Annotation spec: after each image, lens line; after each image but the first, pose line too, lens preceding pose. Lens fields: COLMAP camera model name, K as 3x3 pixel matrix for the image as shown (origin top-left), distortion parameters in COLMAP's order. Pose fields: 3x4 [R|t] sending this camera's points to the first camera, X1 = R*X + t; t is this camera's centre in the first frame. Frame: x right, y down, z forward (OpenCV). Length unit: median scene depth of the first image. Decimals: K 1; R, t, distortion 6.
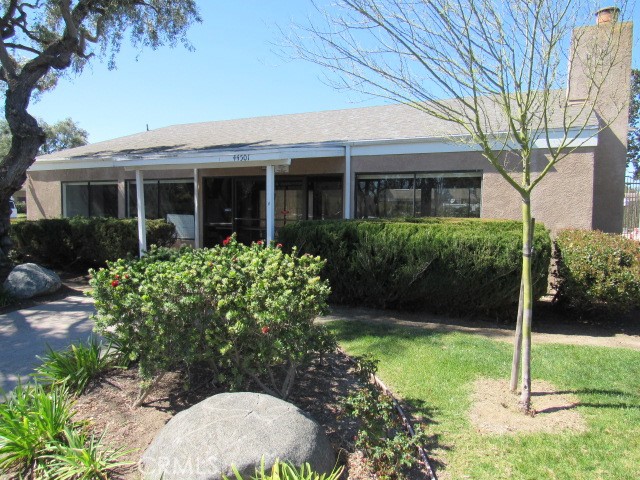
lens RADIAL K [[452.7, 0, 320.0], [0, 452.7, 240.0], [0, 0, 1]] dist [-0.028427, 0.003732]
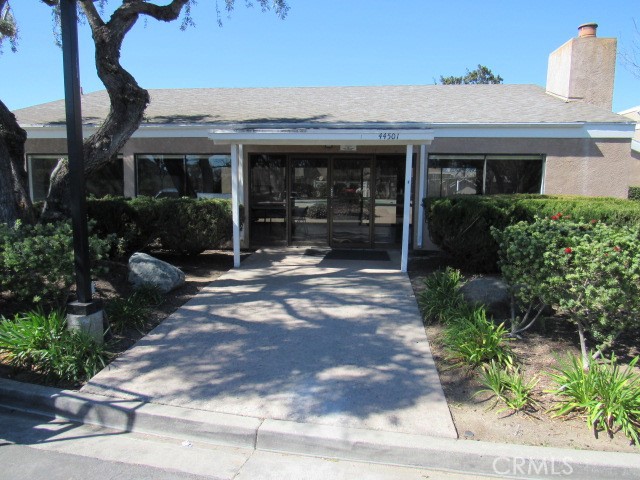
lens RADIAL K [[452.7, 0, 320.0], [0, 452.7, 240.0], [0, 0, 1]] dist [-0.028427, 0.003732]
pose [[0.935779, -0.043920, 0.349841, -0.617431], [0.026179, 0.998127, 0.055283, -0.009371], [-0.351614, -0.042575, 0.935176, 0.089629]]
